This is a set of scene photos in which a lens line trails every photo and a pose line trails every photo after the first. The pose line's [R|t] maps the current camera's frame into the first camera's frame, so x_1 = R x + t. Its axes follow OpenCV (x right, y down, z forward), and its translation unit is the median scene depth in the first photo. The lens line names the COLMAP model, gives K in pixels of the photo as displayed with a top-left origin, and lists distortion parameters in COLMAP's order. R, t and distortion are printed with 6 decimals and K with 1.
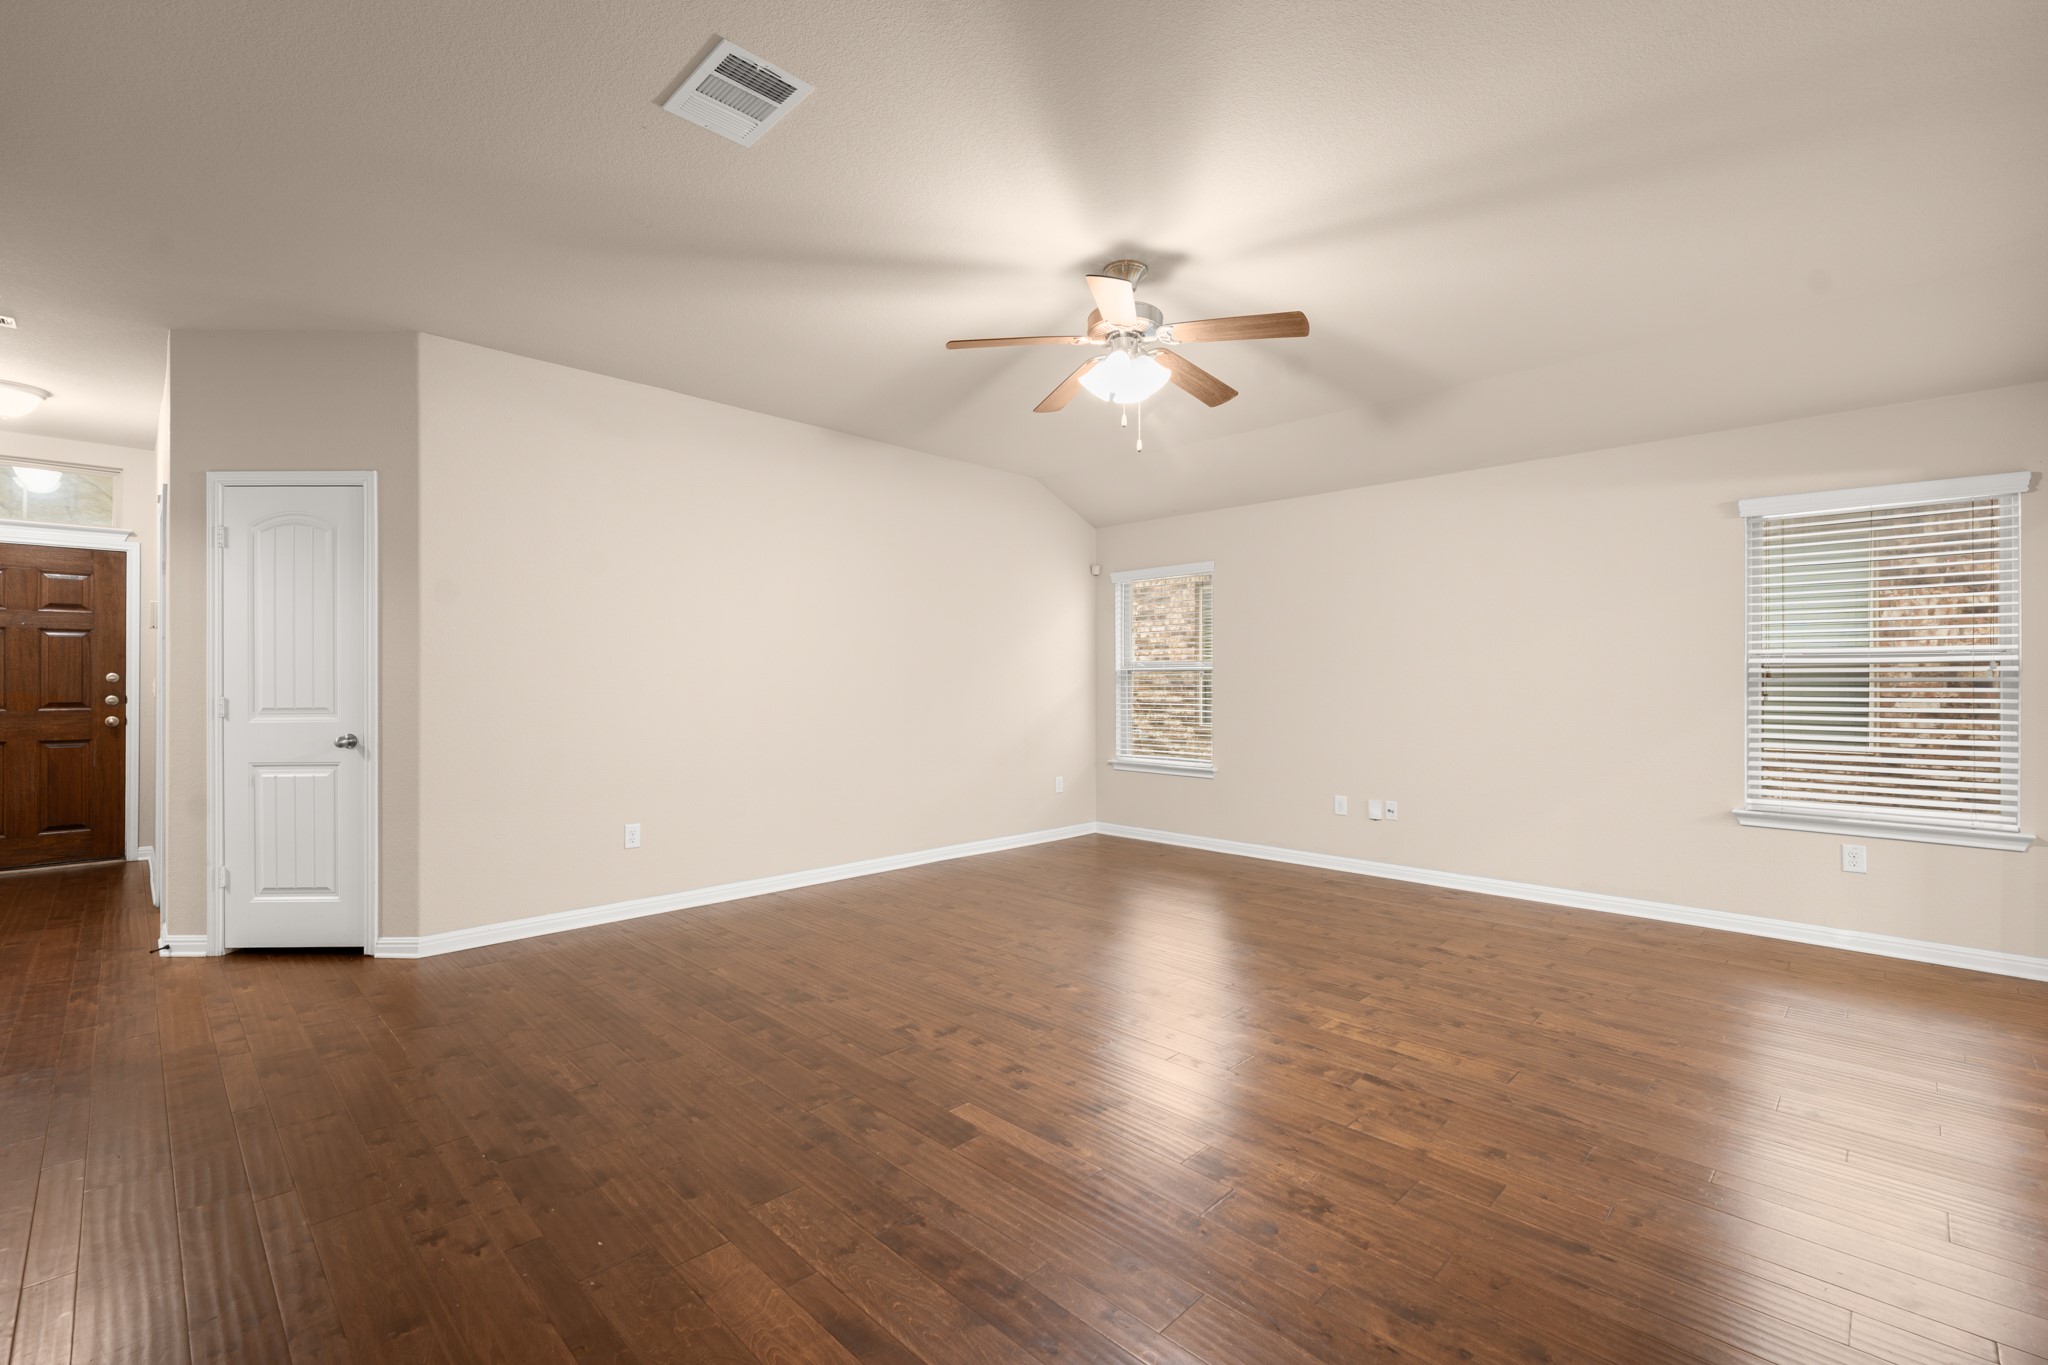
lens RADIAL K [[886.1, 0, 1017.8], [0, 886.1, 686.4], [0, 0, 1]] dist [-0.000568, -0.001339]
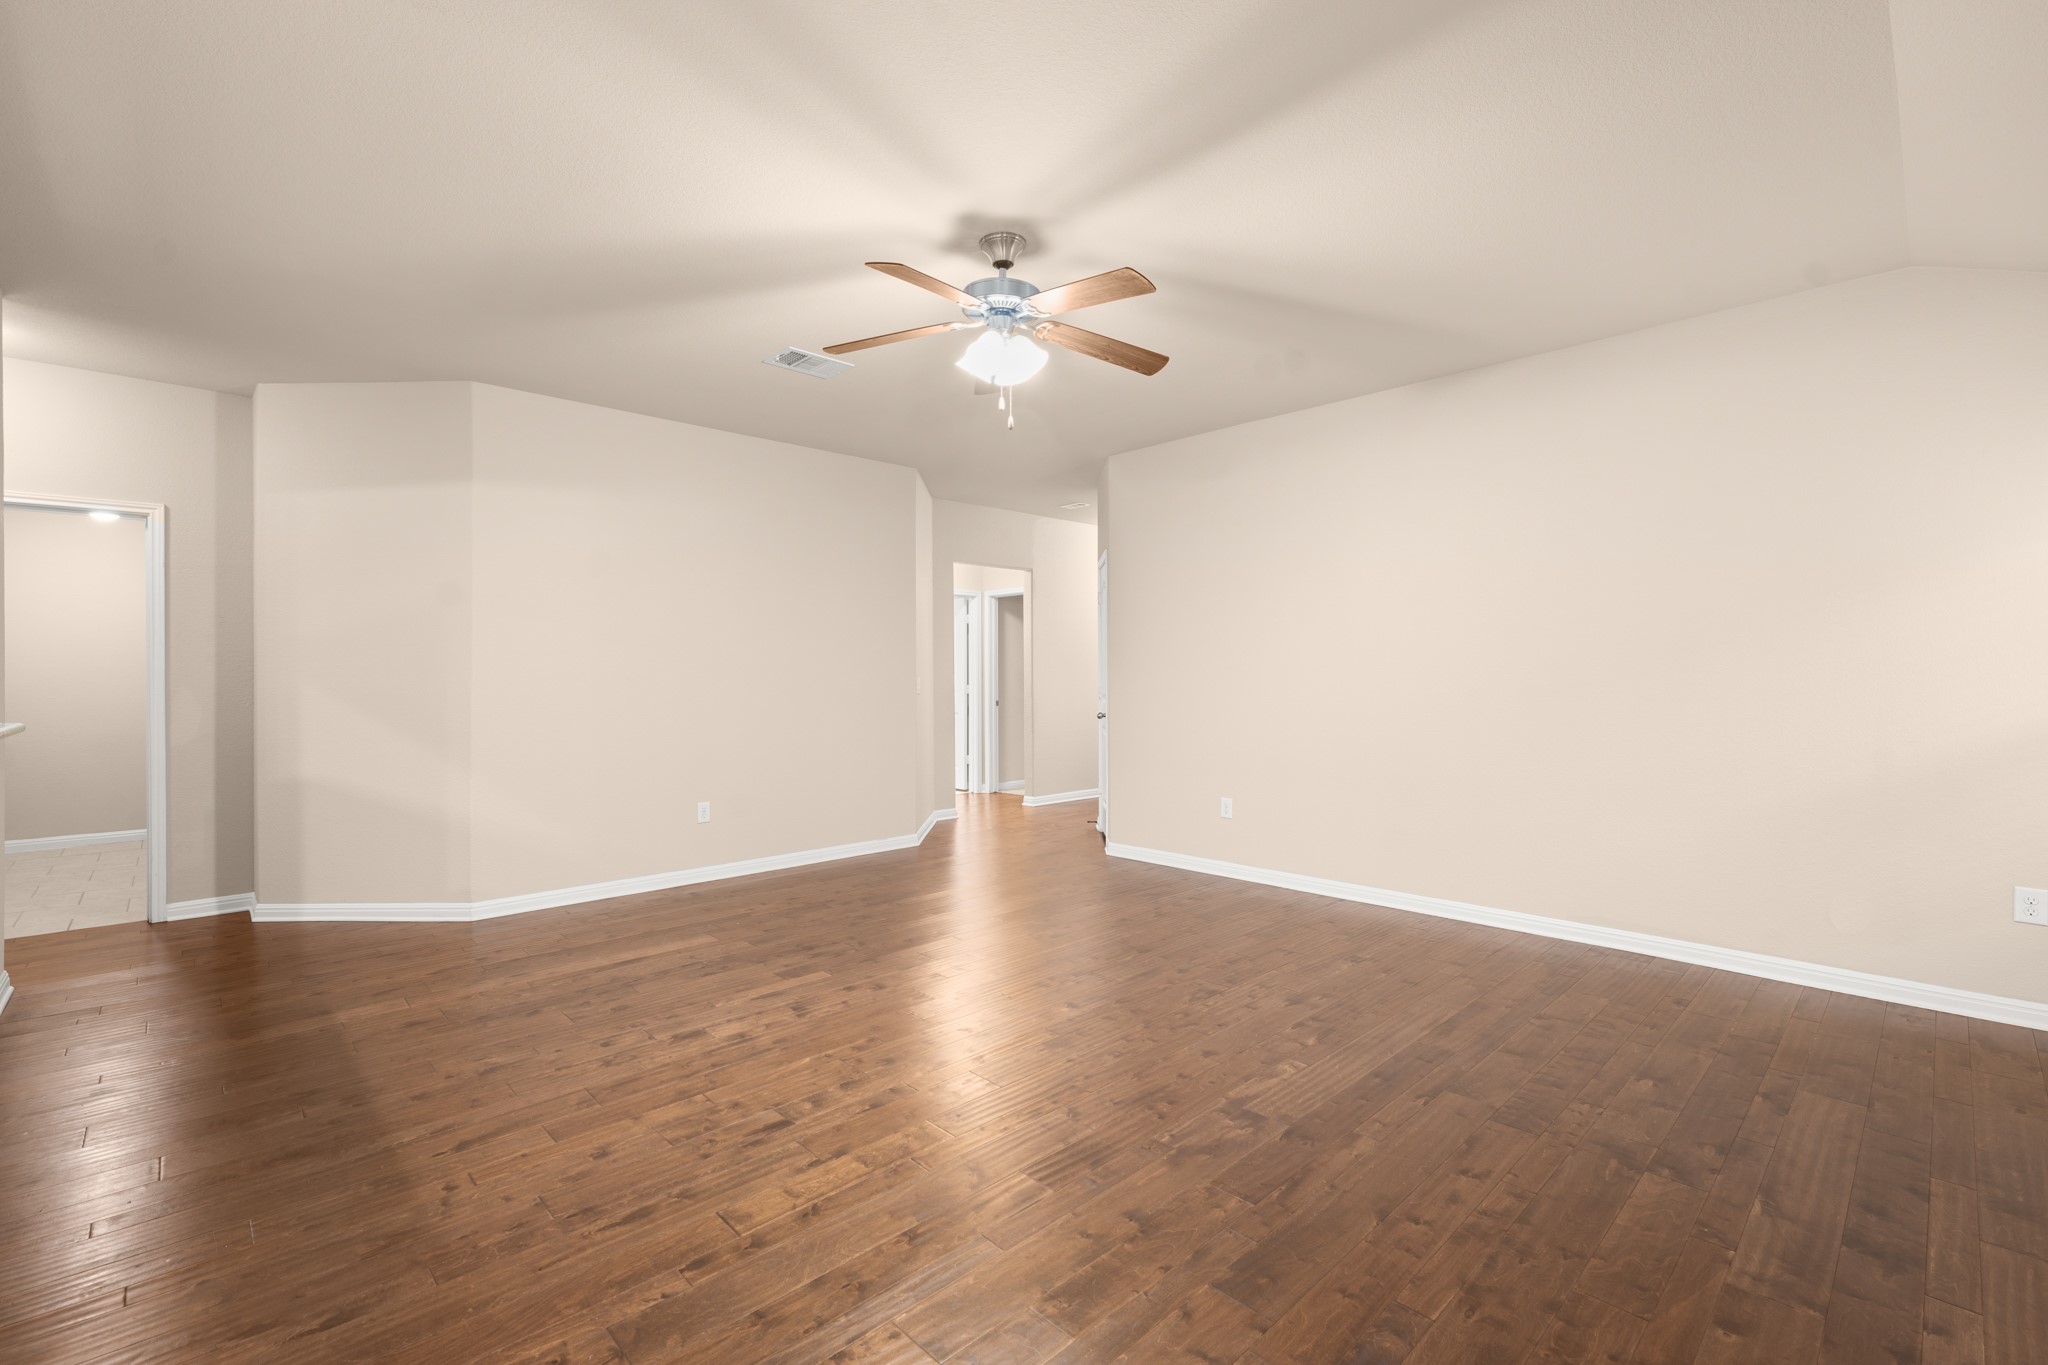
lens RADIAL K [[886.1, 0, 1017.9], [0, 886.1, 678.7], [0, 0, 1]] dist [-0.000568, -0.001339]
pose [[-0.025450, -0.001321, -0.999675, 1.356821], [0.000443, 0.999999, -0.001333, -0.007117], [0.999676, -0.000477, -0.025449, 1.328822]]
